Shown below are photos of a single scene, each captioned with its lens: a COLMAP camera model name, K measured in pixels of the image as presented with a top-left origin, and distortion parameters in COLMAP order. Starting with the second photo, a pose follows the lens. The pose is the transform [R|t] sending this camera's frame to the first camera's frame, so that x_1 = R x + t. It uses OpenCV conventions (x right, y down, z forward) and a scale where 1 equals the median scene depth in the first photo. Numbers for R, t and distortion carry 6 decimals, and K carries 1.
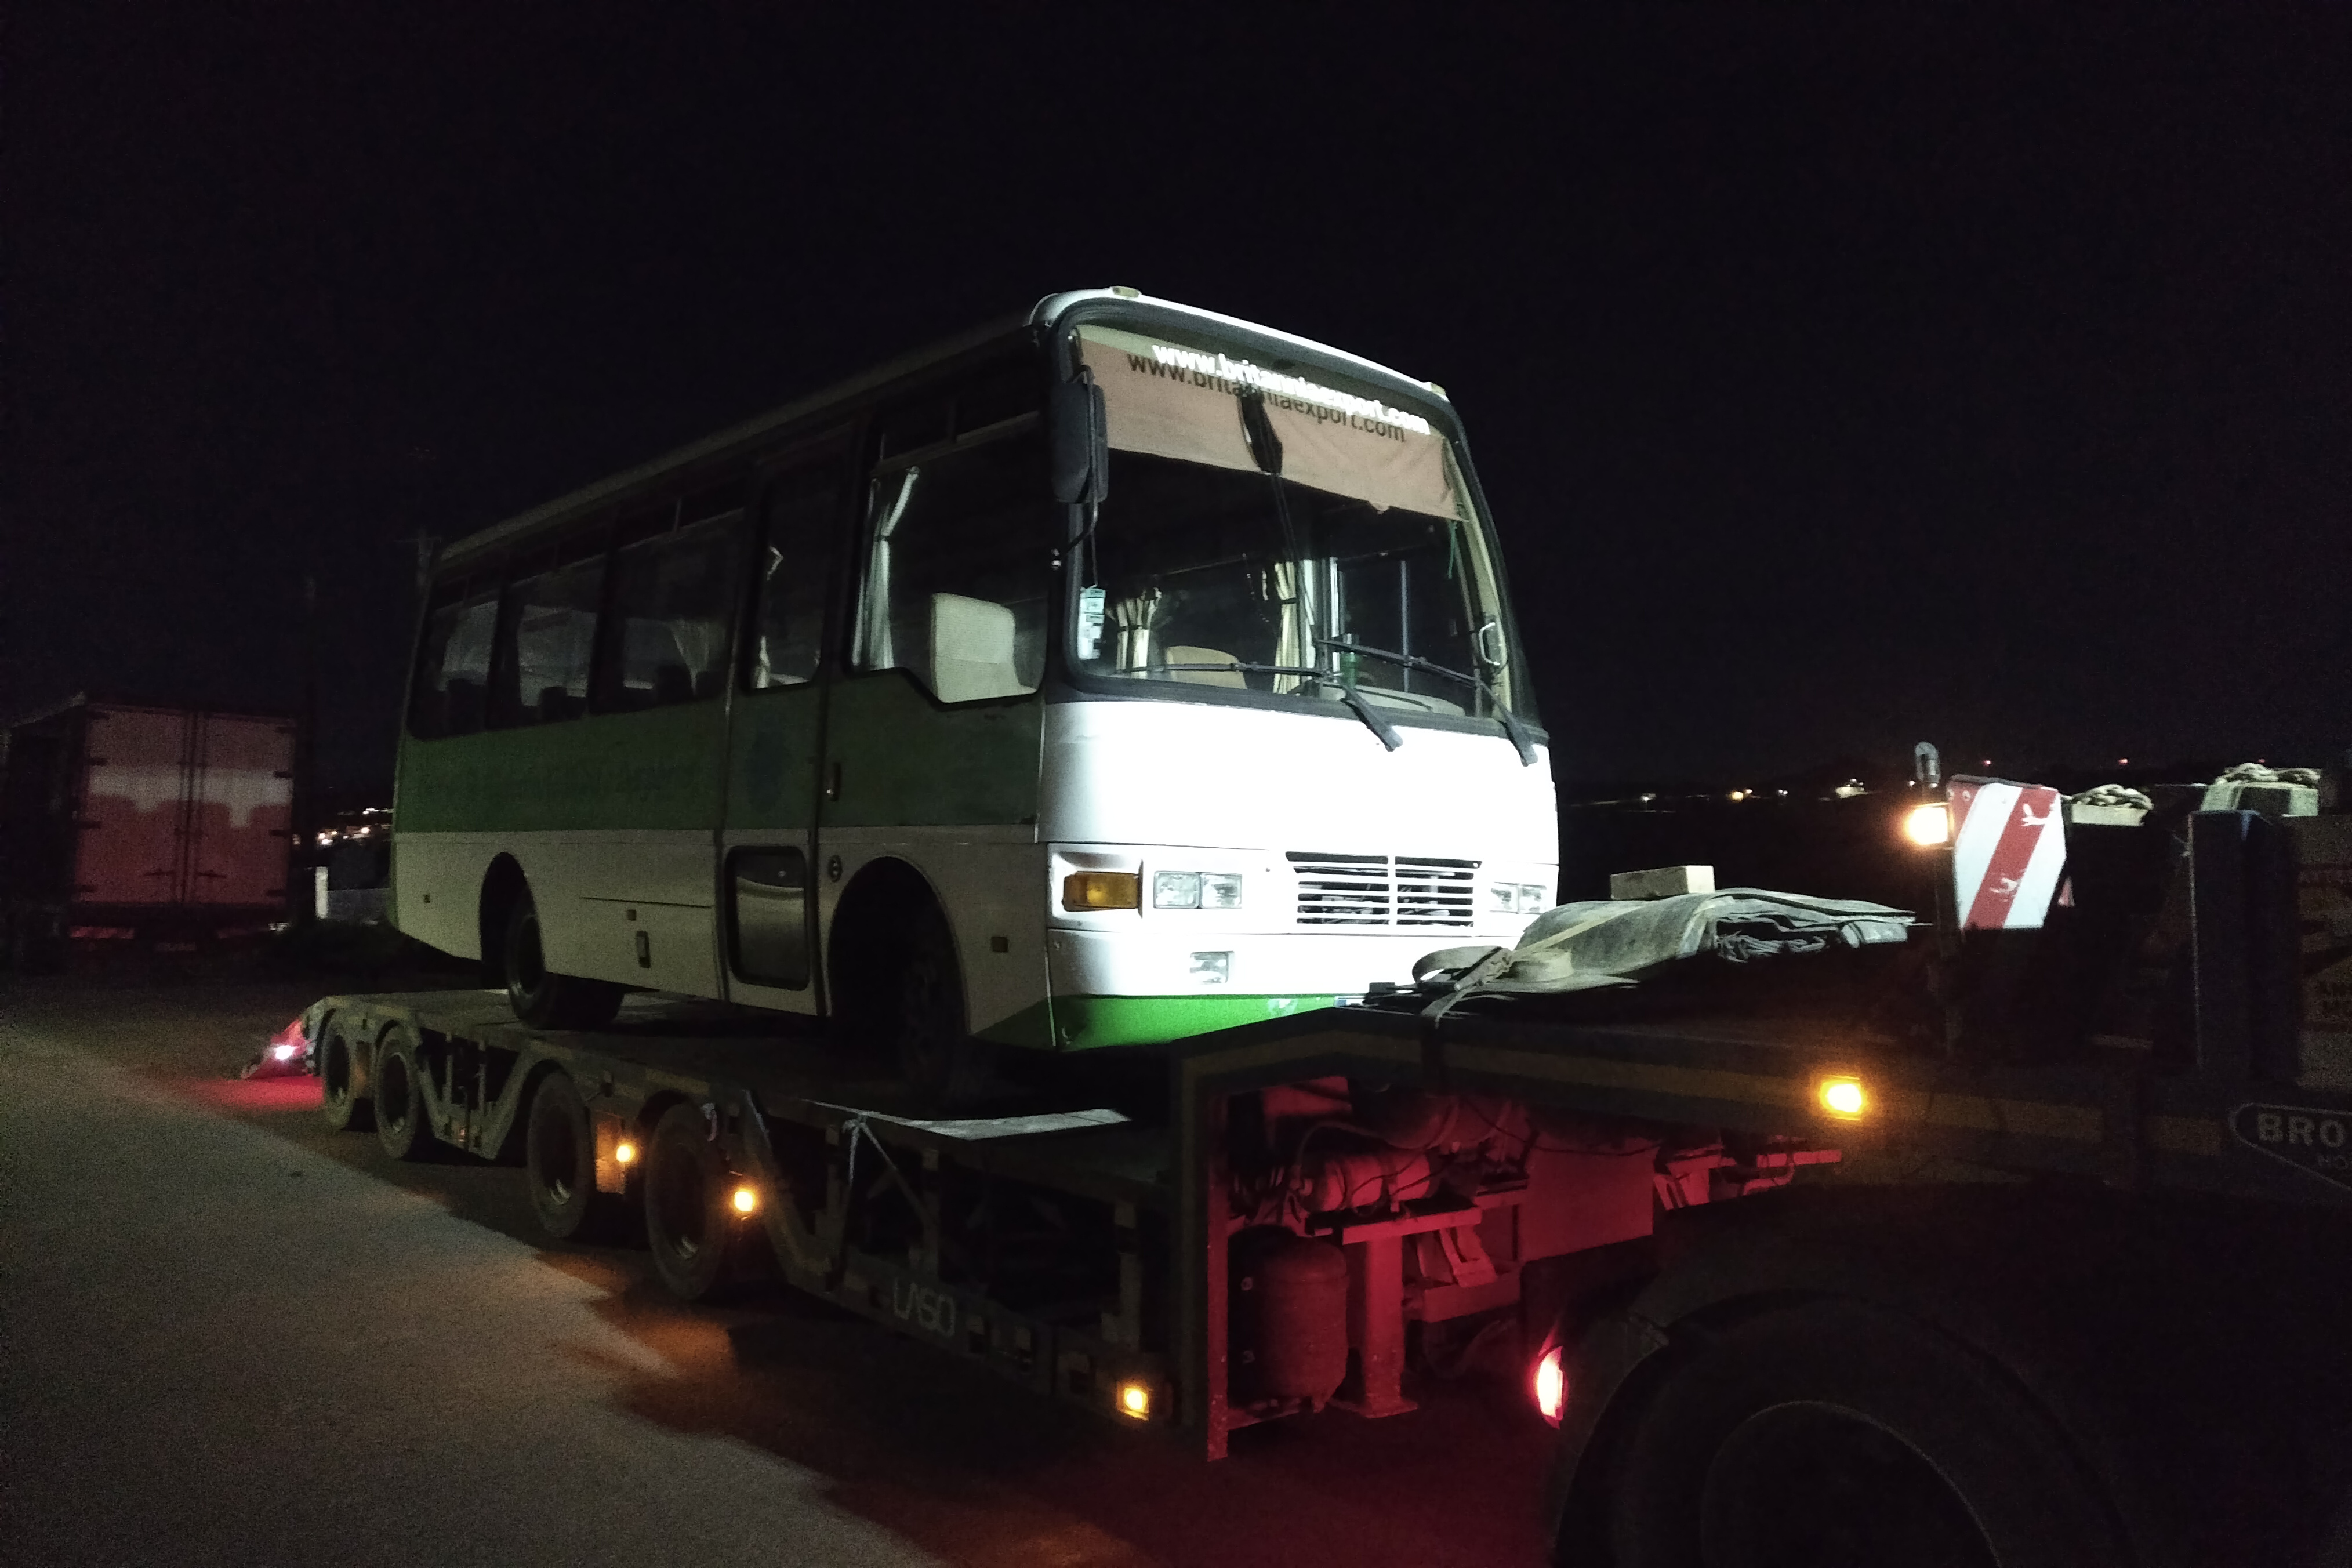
lens RADIAL K [[1719.2, 0, 1186.6], [0, 1719.2, 782.0], [0, 0, 1]] dist [0.005253, 0.004146]
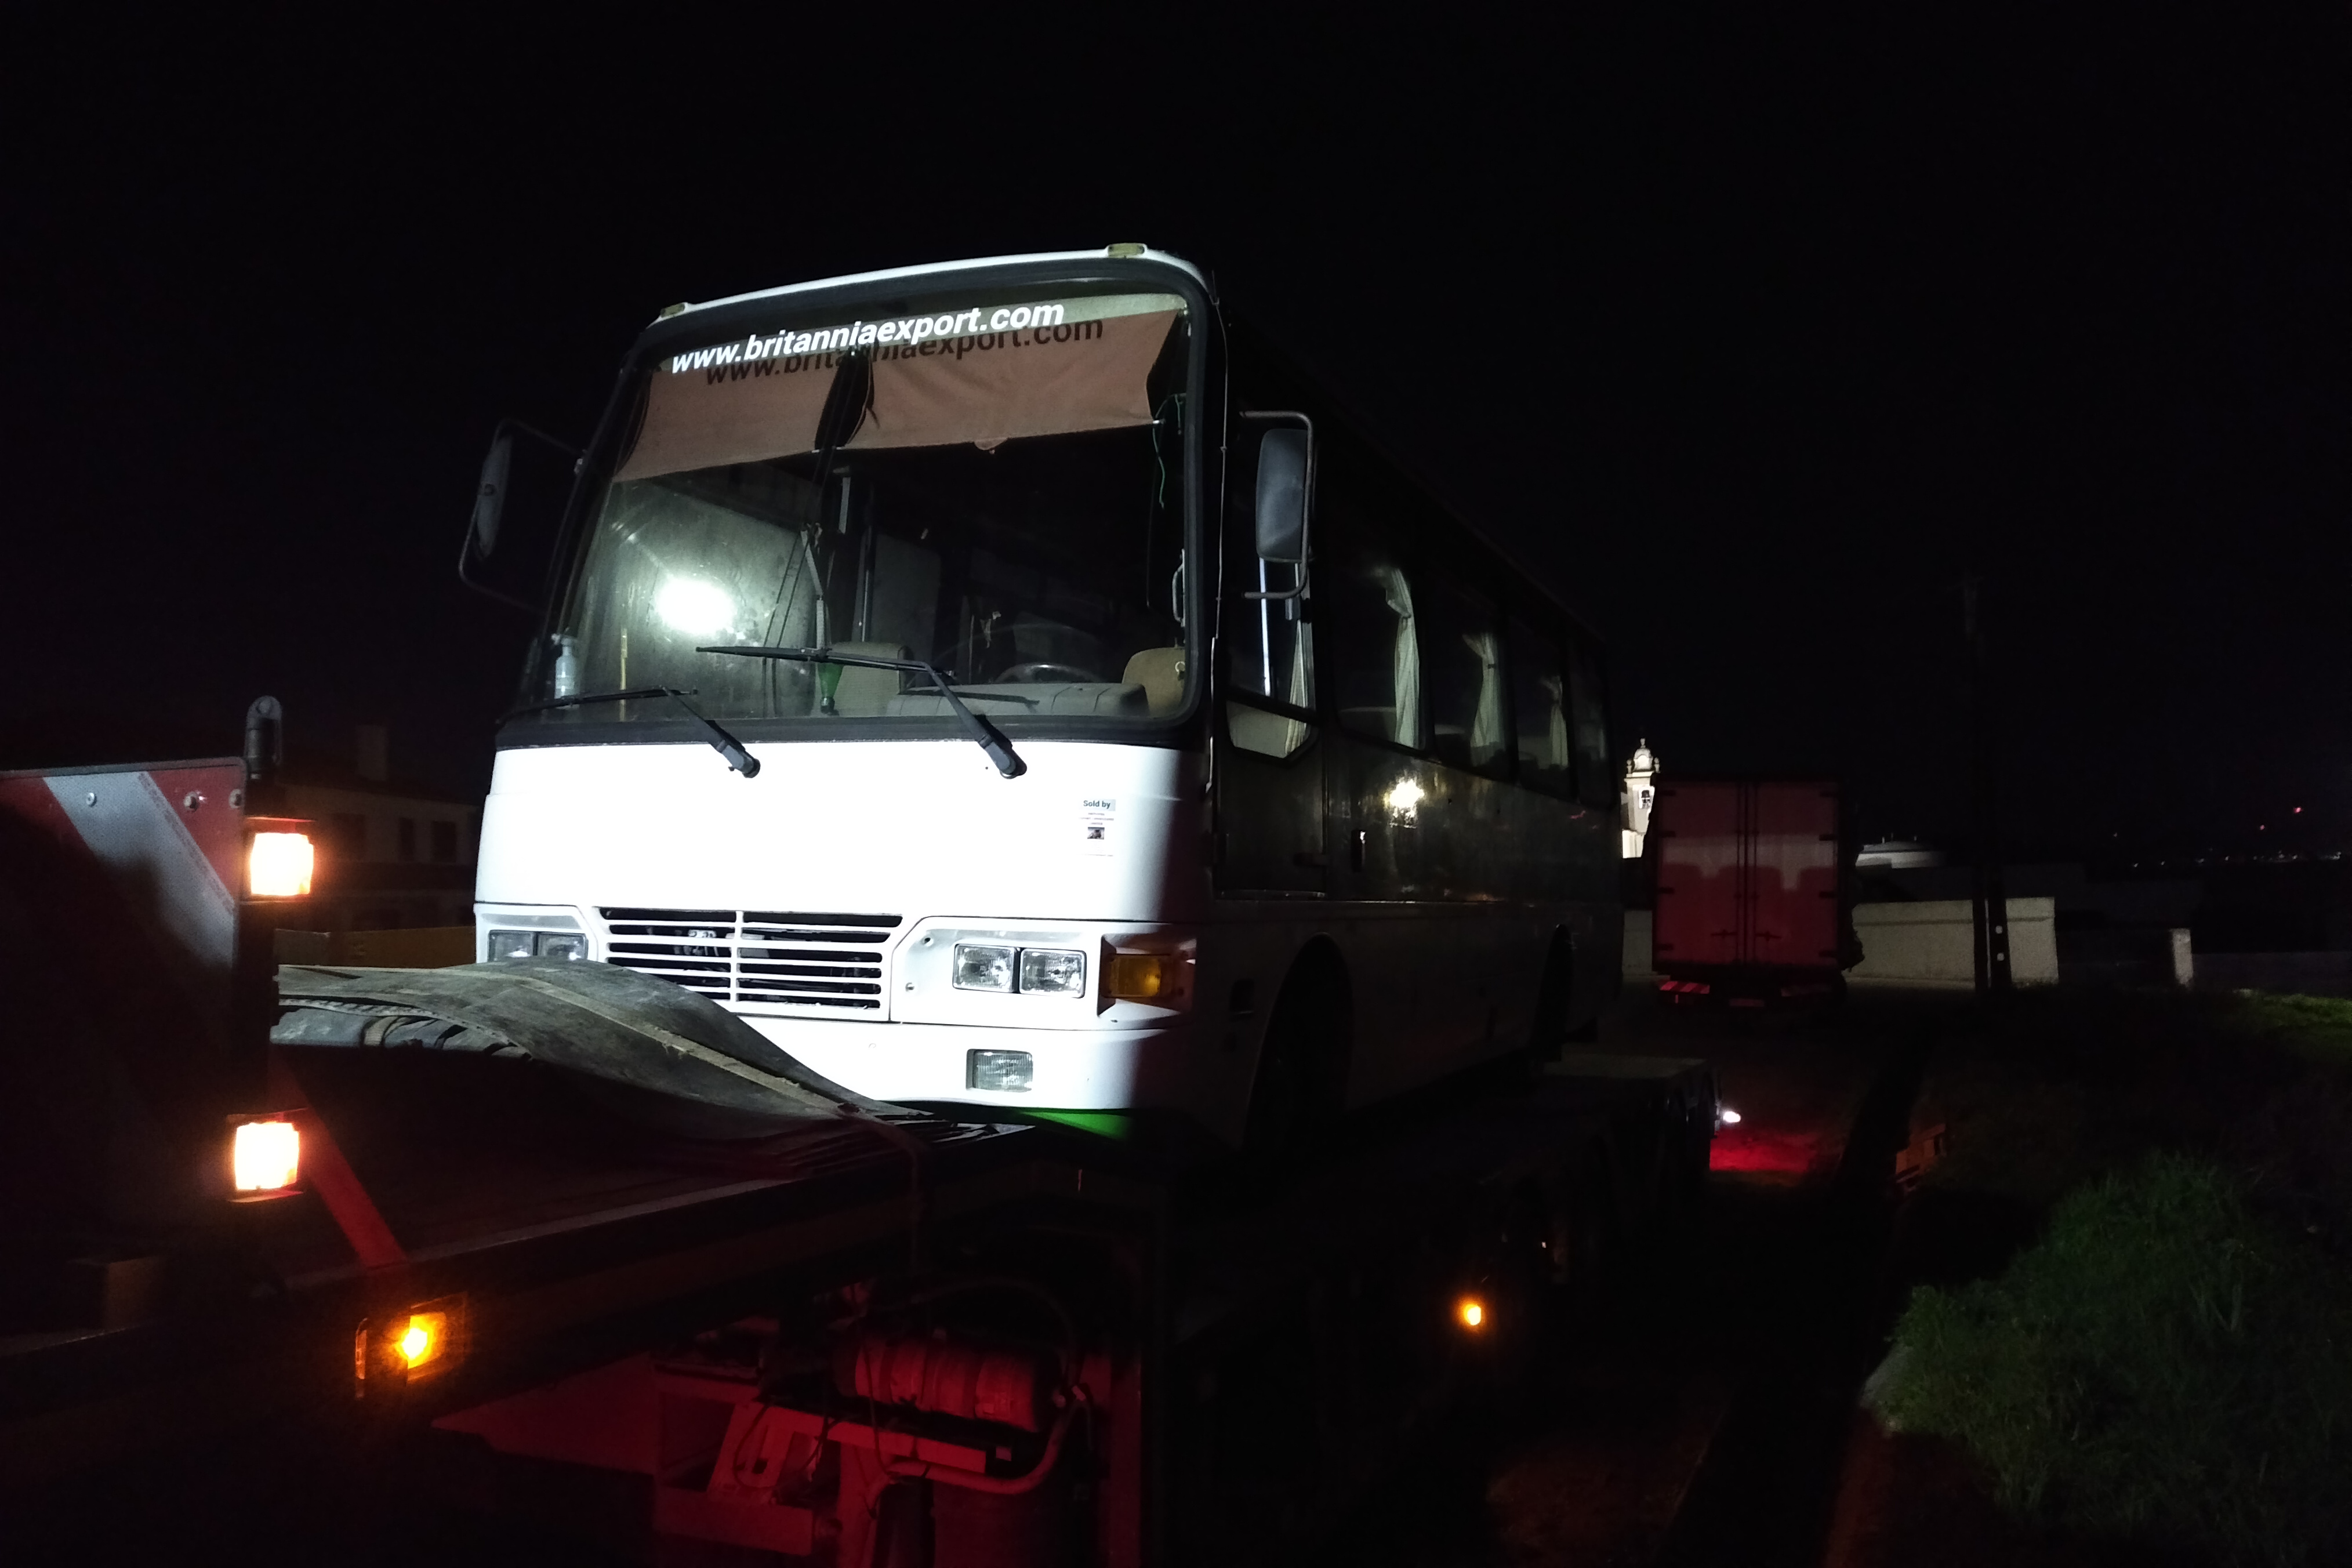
lens RADIAL K [[1719.2, 0, 1186.6], [0, 1719.2, 782.0], [0, 0, 1]] dist [0.005253, 0.004146]
pose [[0.457338, -0.076576, -0.885990, 0.858331], [0.045031, 0.997002, -0.062926, 0.040337], [0.888152, -0.011119, 0.459415, 0.777092]]
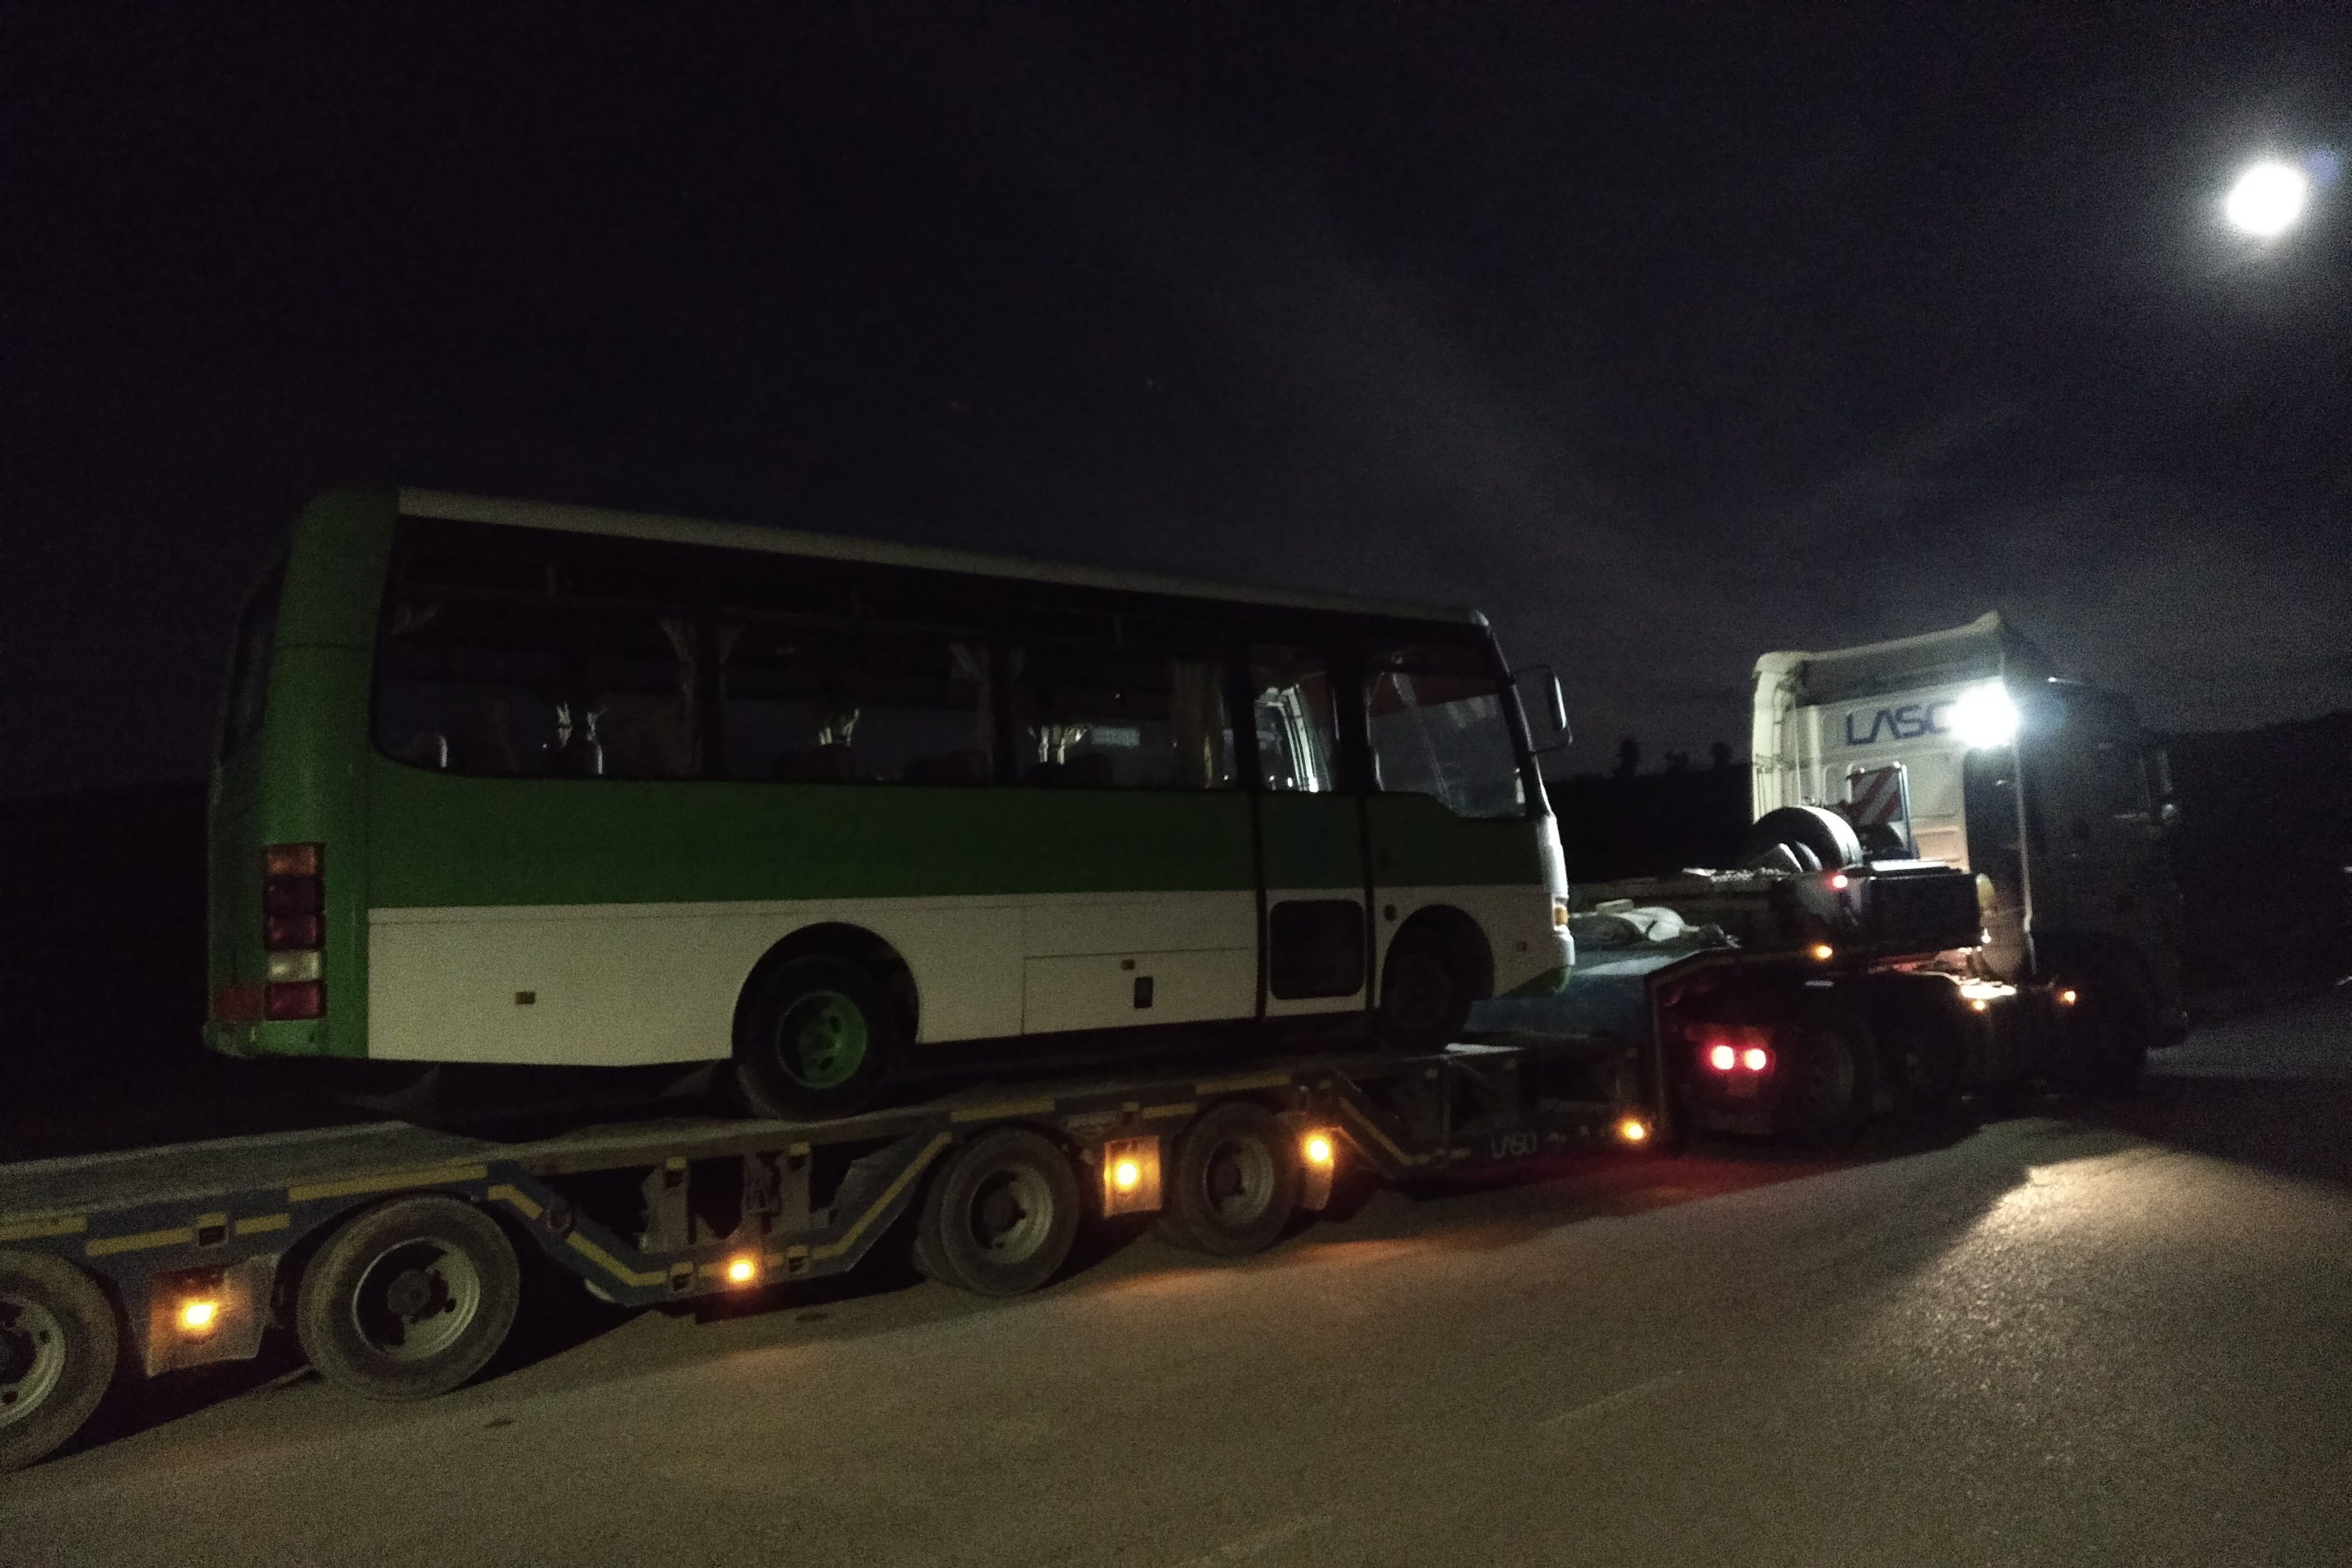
lens RADIAL K [[1774.8, 0, 1166.8], [0, 1774.8, 757.5], [0, 0, 1]] dist [0.003815, -0.001071]
pose [[0.129104, 0.086204, 0.987877, -1.956863], [-0.001703, 0.996232, -0.086710, 0.051039], [-0.991630, 0.009512, 0.128764, 1.025560]]
